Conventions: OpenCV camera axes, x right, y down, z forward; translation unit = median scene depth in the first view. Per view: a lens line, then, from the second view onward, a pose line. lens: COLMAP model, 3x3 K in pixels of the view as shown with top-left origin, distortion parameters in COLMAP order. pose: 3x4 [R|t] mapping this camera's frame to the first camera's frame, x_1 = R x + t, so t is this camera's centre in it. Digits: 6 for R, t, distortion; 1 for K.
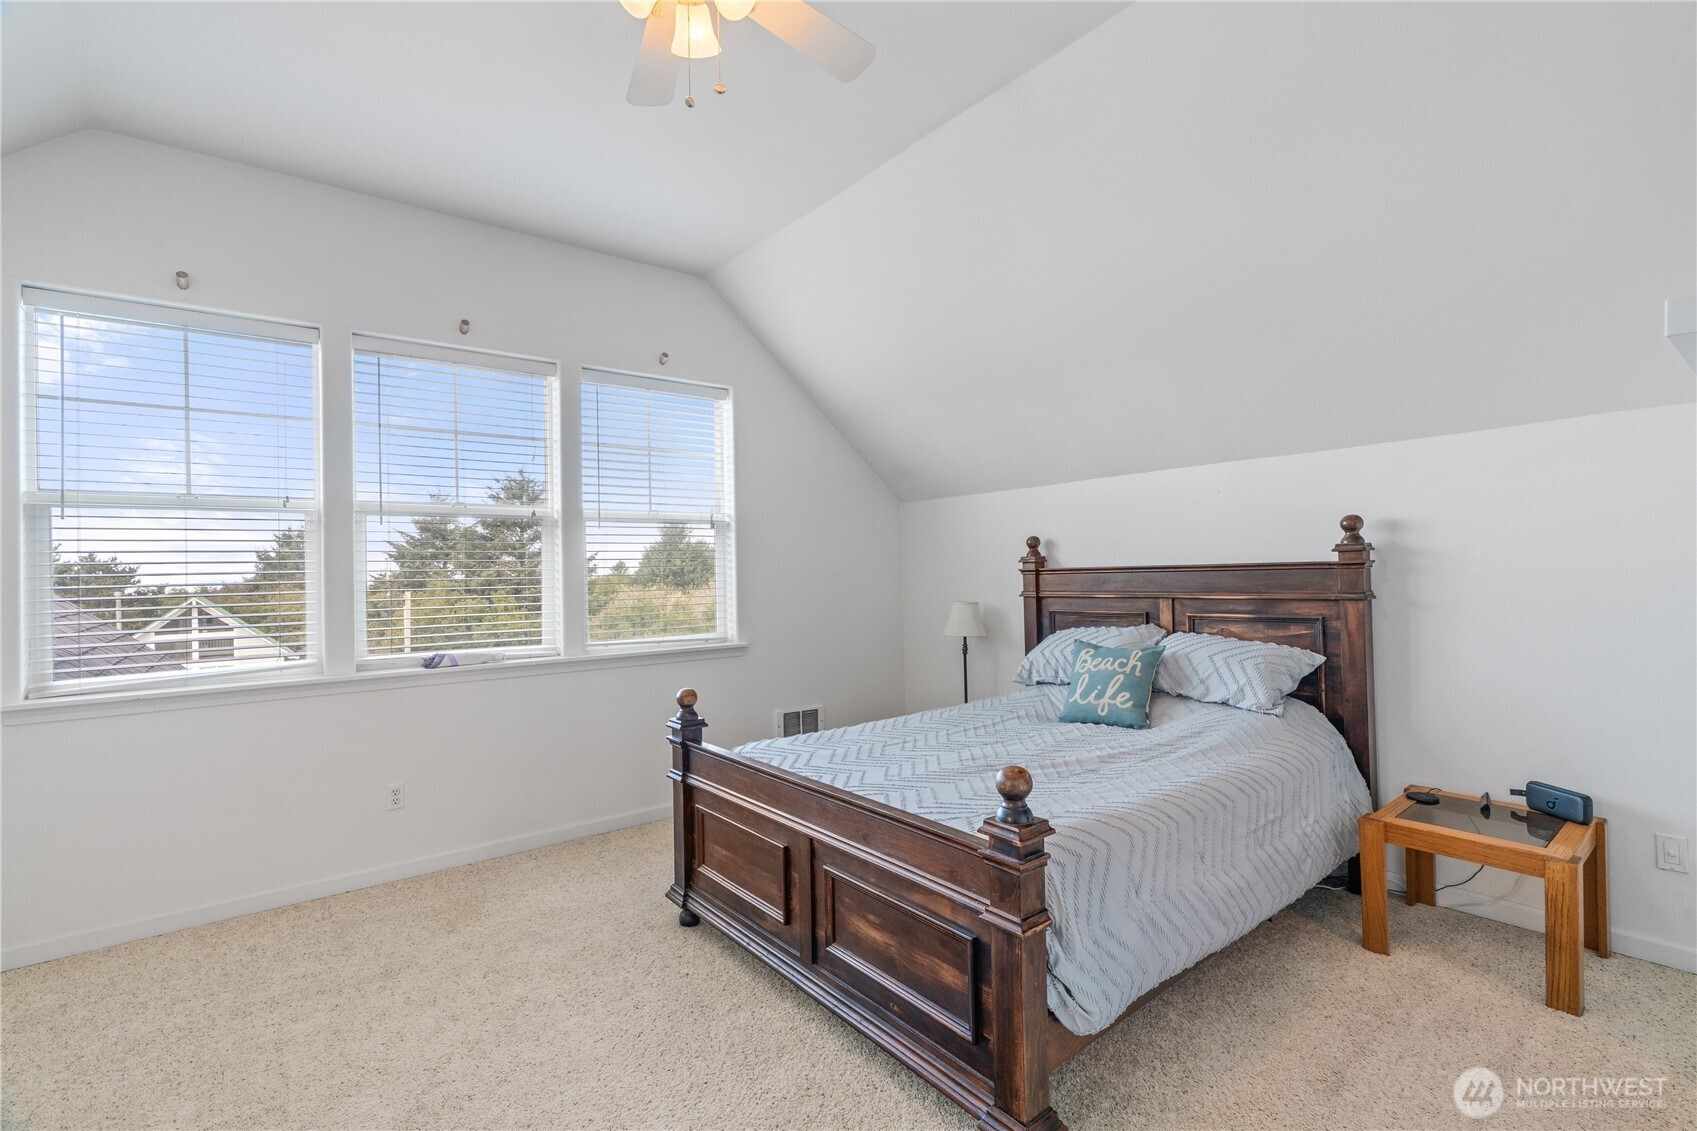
lens RADIAL K [[776.4, 0, 850.7], [0, 776.4, 564.5], [0, 0, 1]] dist [-0.002507, -0.000203]
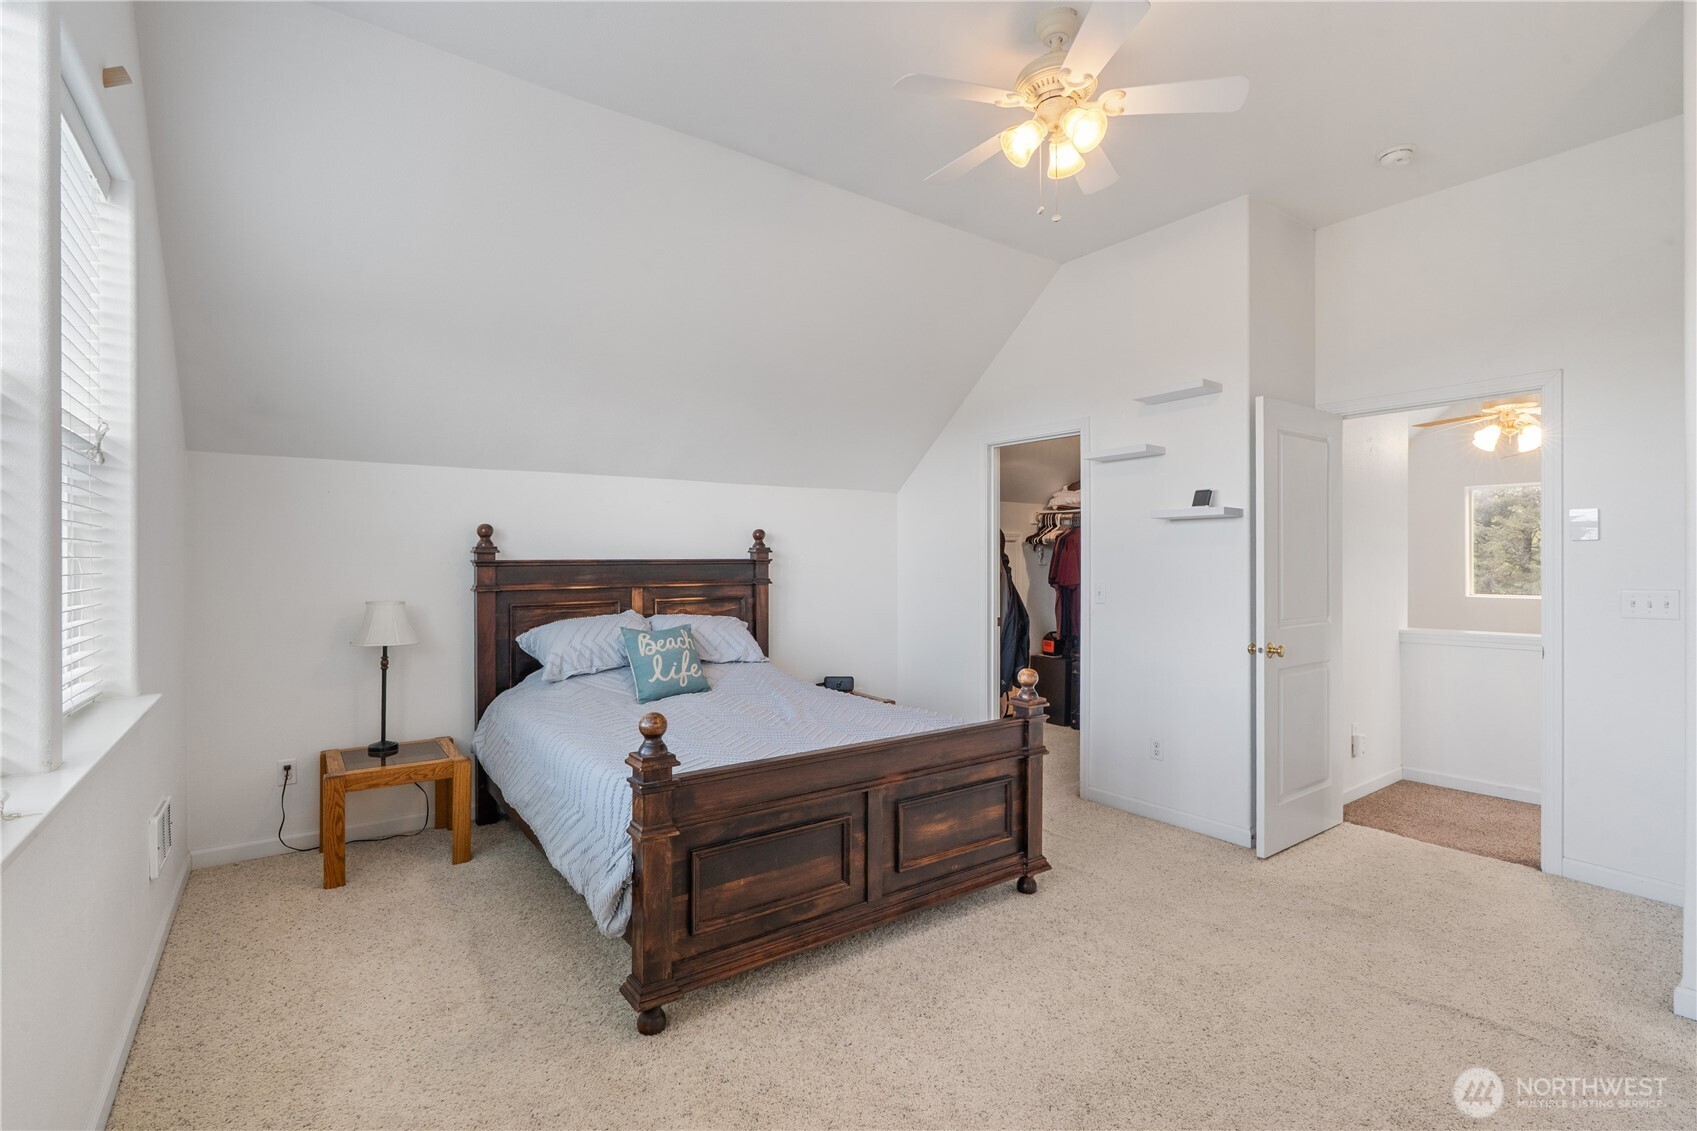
lens RADIAL K [[776.4, 0, 850.3], [0, 776.4, 566.2], [0, 0, 1]] dist [-0.002507, -0.000203]
pose [[0.060944, 0.018065, 0.997978, -0.805677], [-0.005180, 0.999828, -0.017782, 0.033107], [-0.998128, -0.004086, 0.061027, 0.667916]]
